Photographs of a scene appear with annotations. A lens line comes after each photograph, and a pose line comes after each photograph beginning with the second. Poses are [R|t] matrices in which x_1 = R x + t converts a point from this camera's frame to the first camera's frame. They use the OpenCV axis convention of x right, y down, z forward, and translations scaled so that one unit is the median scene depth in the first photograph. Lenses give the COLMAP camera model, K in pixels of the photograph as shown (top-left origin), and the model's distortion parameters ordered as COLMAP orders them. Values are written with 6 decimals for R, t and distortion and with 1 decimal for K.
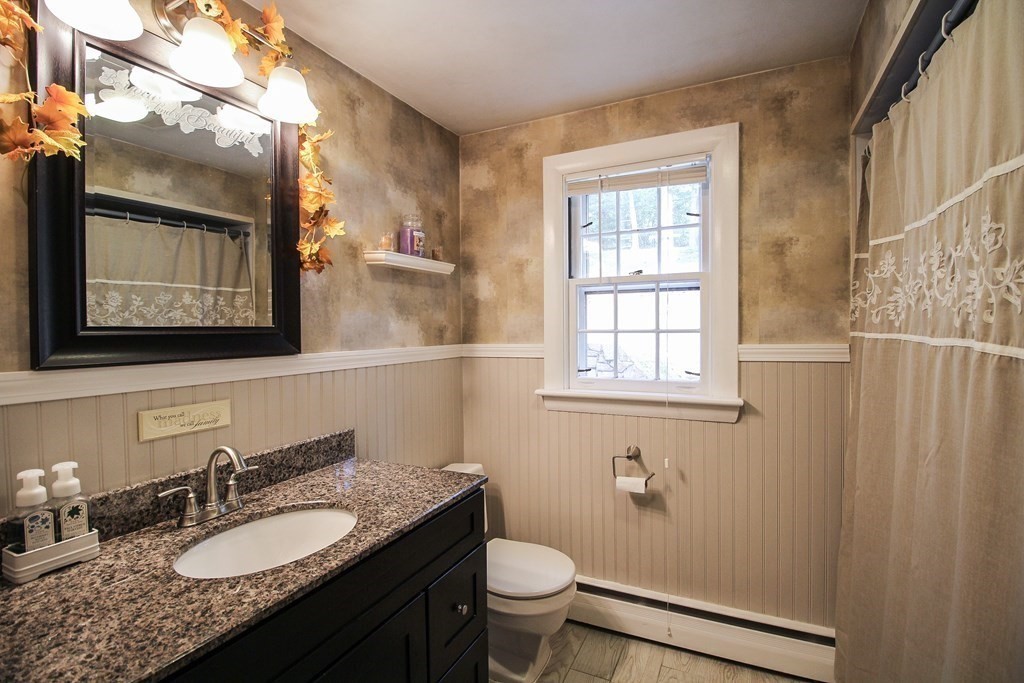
lens RADIAL K [[475.2, 0, 519.1], [0, 475.2, 338.8], [0, 0, 1]] dist [0.002117, -0.013688]
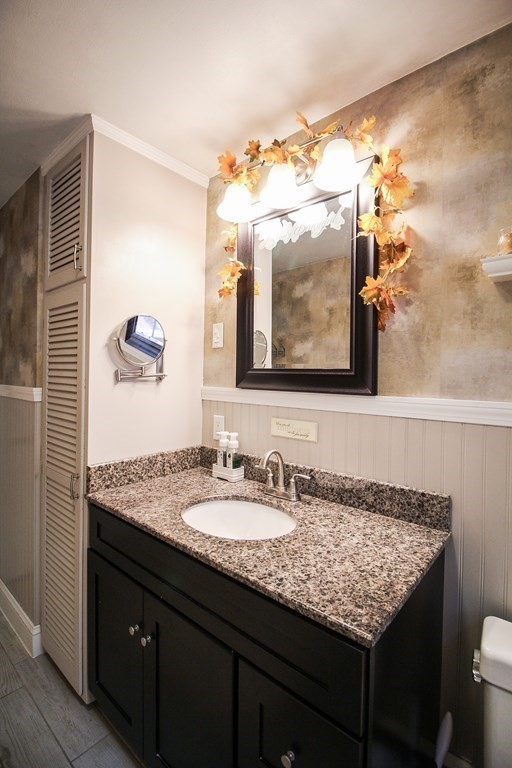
lens RADIAL K [[356.4, 0, 252.3], [0, 356.4, 374.1], [0, 0, 1]] dist [0.002117, -0.013688]
pose [[-0.266635, 0.009406, -0.963752, 0.388620], [-0.029875, 0.999391, 0.018020, -0.022127], [0.963334, 0.033596, -0.266192, 1.031671]]
